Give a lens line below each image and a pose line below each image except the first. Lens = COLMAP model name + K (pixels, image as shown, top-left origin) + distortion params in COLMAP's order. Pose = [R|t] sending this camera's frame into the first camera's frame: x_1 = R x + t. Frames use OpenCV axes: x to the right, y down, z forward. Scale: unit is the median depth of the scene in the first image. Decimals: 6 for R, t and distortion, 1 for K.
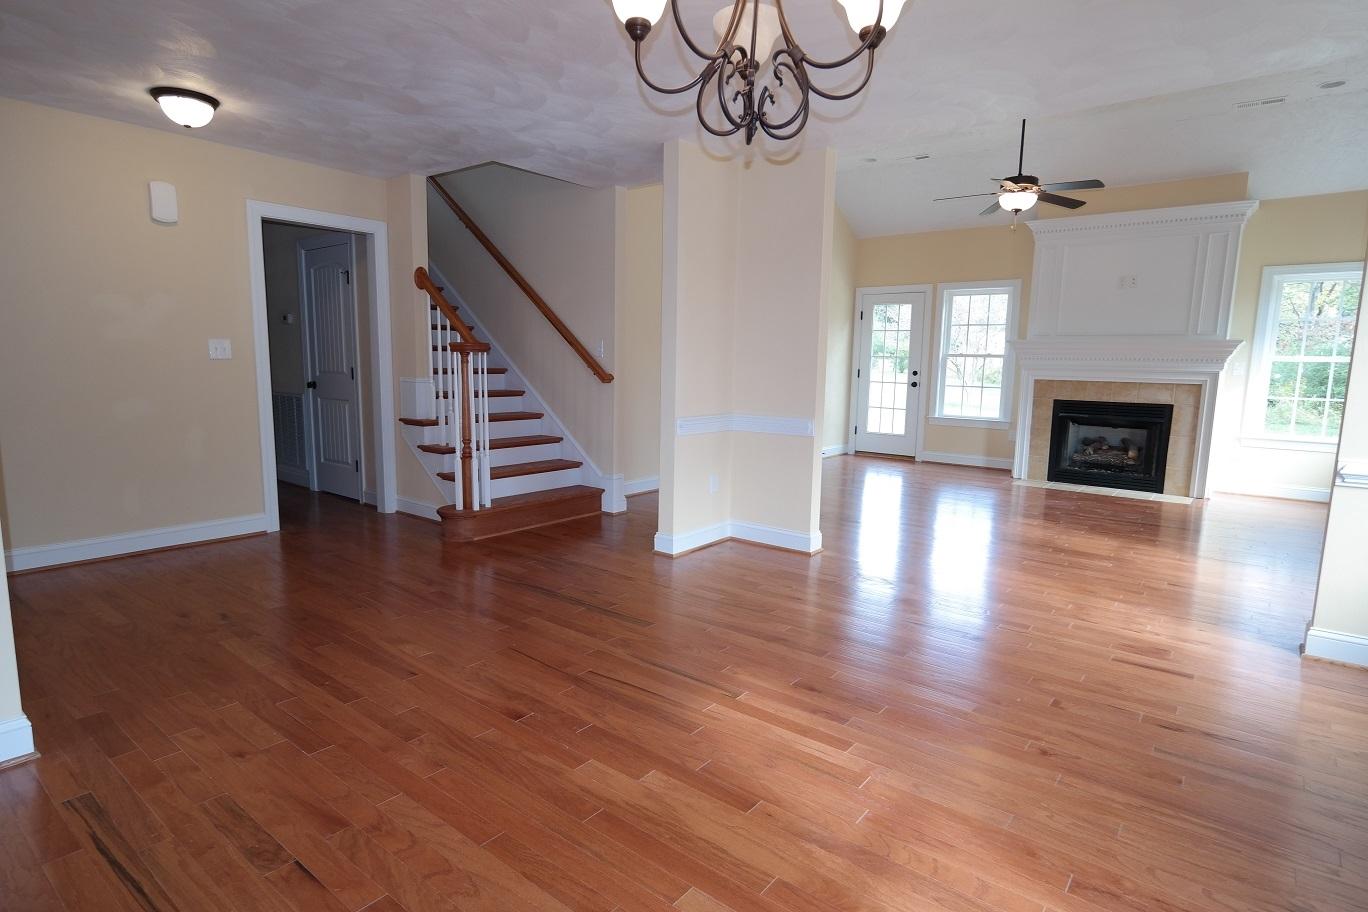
lens RADIAL K [[728.5, 0, 683.7], [0, 728.5, 456.6], [0, 0, 1]] dist [0.018007, 0.002190]
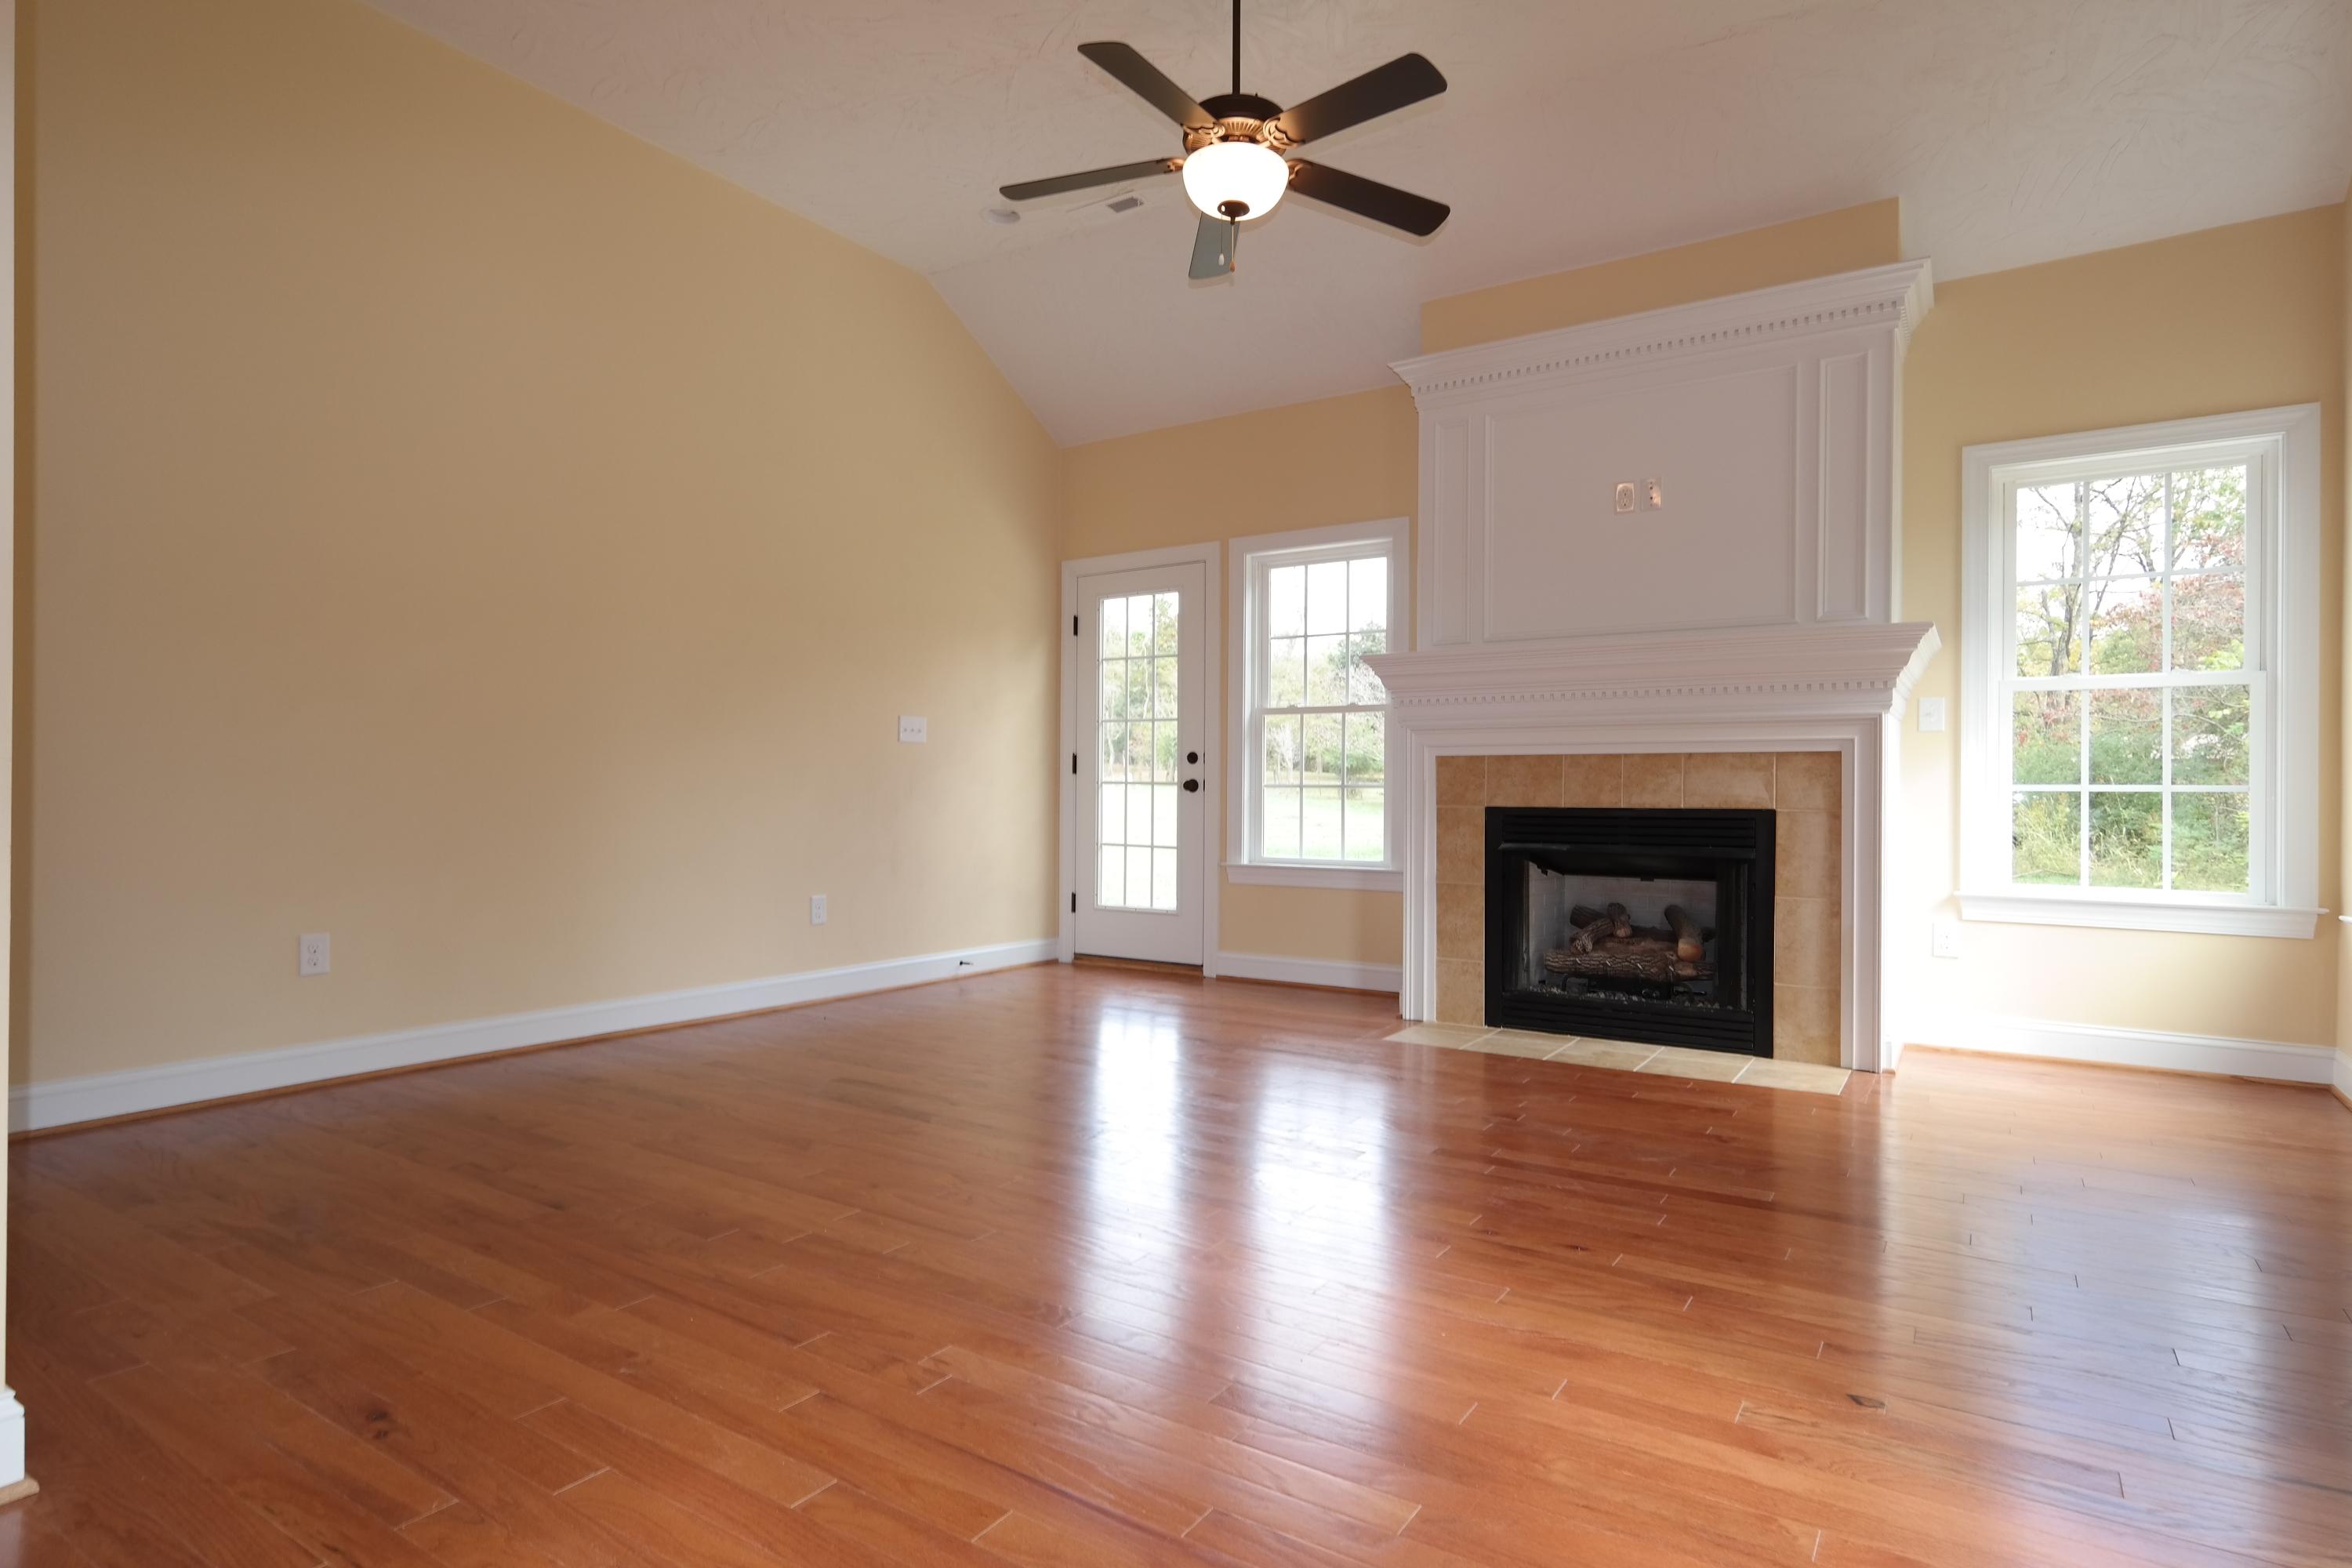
lens RADIAL K [[1252.4, 0, 1178.1], [0, 1252.4, 792.9], [0, 0, 1]] dist [0.018007, 0.002190]
pose [[0.995836, -0.016439, 0.089666, 0.284651], [0.028150, 0.990989, -0.130949, -0.005152], [-0.086705, 0.132928, 0.987326, 0.368228]]
